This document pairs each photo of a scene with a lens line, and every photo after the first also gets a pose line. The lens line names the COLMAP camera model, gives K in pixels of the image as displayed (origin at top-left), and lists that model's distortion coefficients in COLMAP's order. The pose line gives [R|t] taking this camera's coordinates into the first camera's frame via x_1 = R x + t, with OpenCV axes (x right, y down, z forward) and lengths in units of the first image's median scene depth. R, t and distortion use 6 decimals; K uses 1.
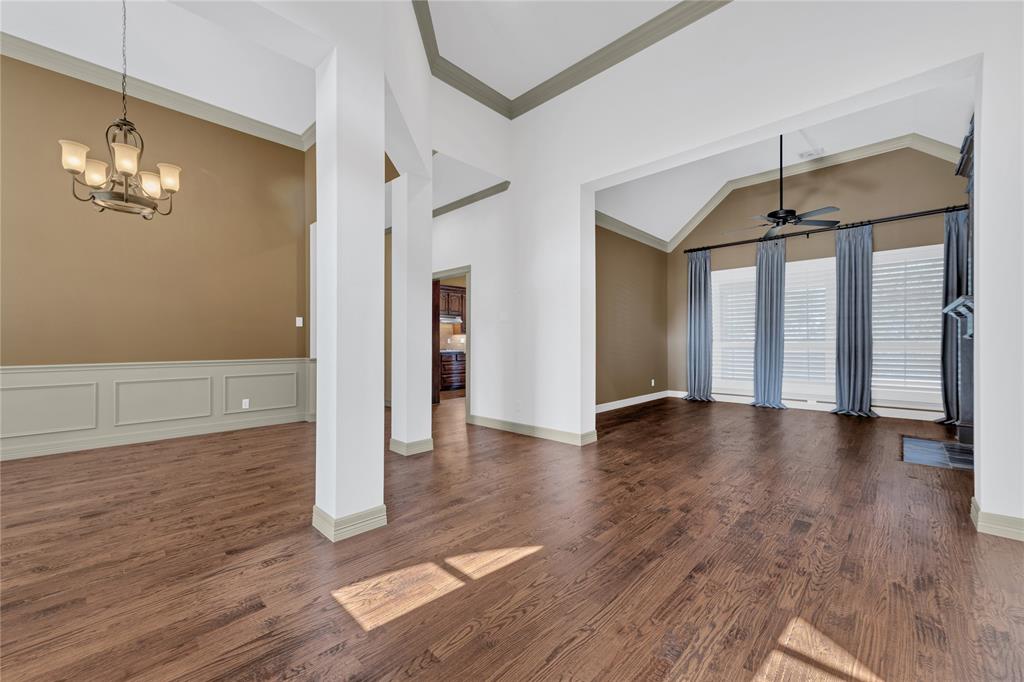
lens RADIAL K [[412.7, 0, 508.3], [0, 412.7, 343.1], [0, 0, 1]] dist [0.003216, 0.000260]
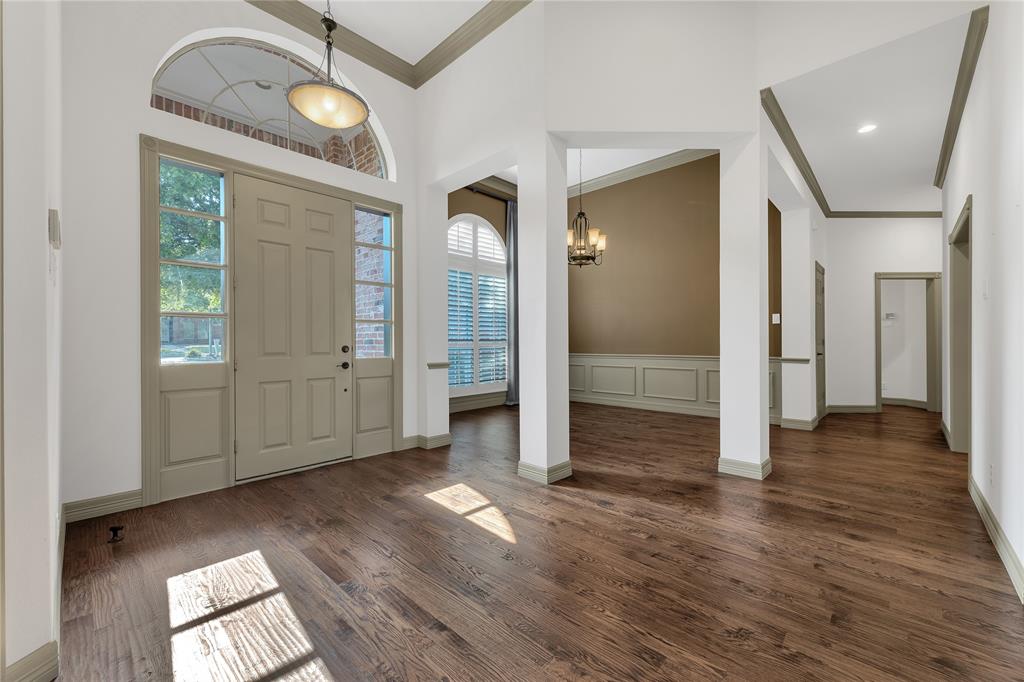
lens RADIAL K [[412.7, 0, 510.9], [0, 412.7, 341.4], [0, 0, 1]] dist [0.003216, 0.000260]
pose [[0.003425, 0.001553, -0.999993, 1.120186], [0.003942, 0.999991, 0.001567, -0.009004], [0.999986, -0.003947, 0.003419, 1.002419]]
